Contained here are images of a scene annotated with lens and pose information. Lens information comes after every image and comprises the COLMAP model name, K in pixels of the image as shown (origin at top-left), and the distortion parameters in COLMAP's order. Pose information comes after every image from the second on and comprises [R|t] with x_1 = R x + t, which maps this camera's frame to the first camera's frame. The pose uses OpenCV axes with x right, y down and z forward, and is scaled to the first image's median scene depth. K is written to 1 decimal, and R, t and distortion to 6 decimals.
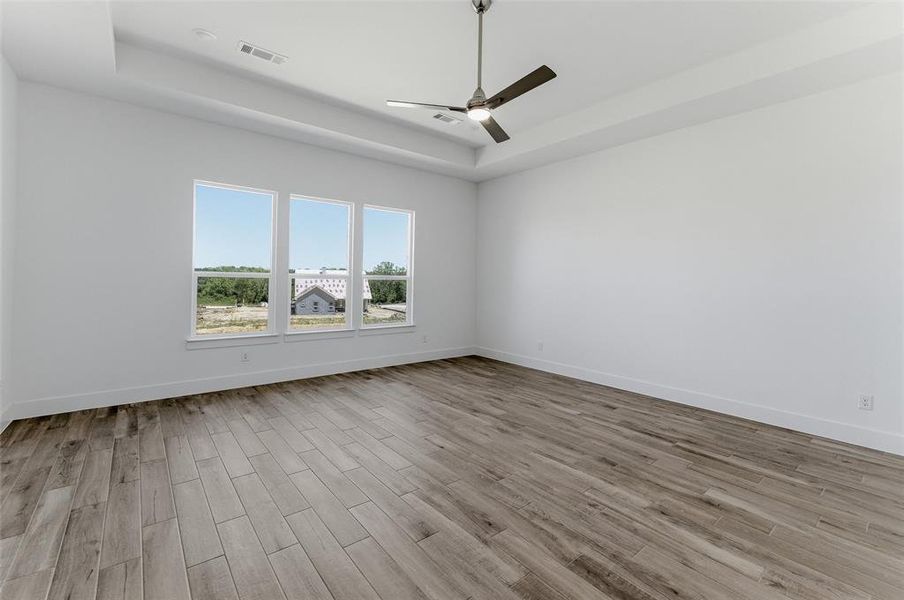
lens RADIAL K [[382.1, 0, 458.0], [0, 382.1, 290.2], [0, 0, 1]] dist [-0.002414, 0.000014]
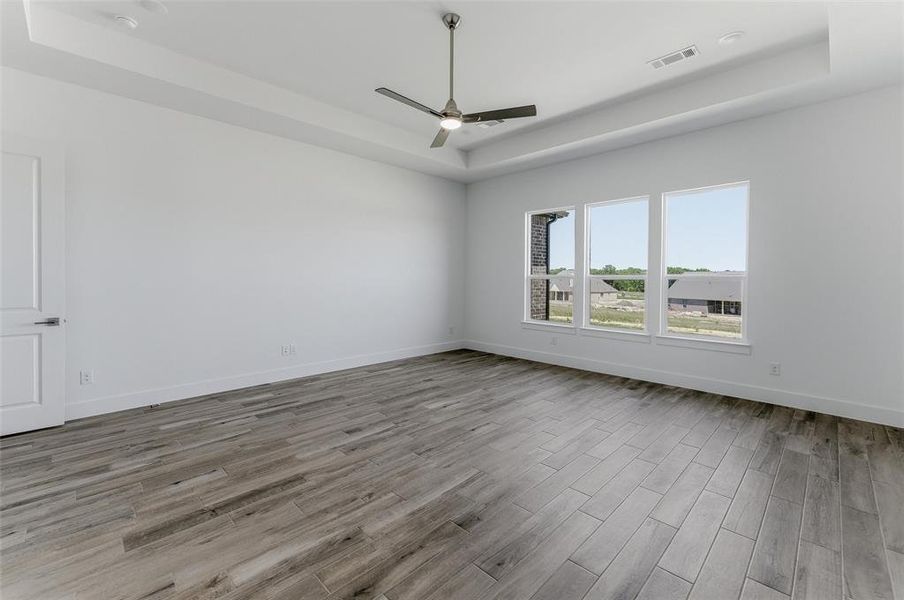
lens RADIAL K [[382.1, 0, 458.2], [0, 382.1, 282.8], [0, 0, 1]] dist [-0.002414, 0.000014]
pose [[0.118531, -0.003255, -0.992945, 1.397653], [-0.030456, 0.999512, -0.006912, 0.001744], [0.992483, 0.031061, 0.118374, 1.102633]]
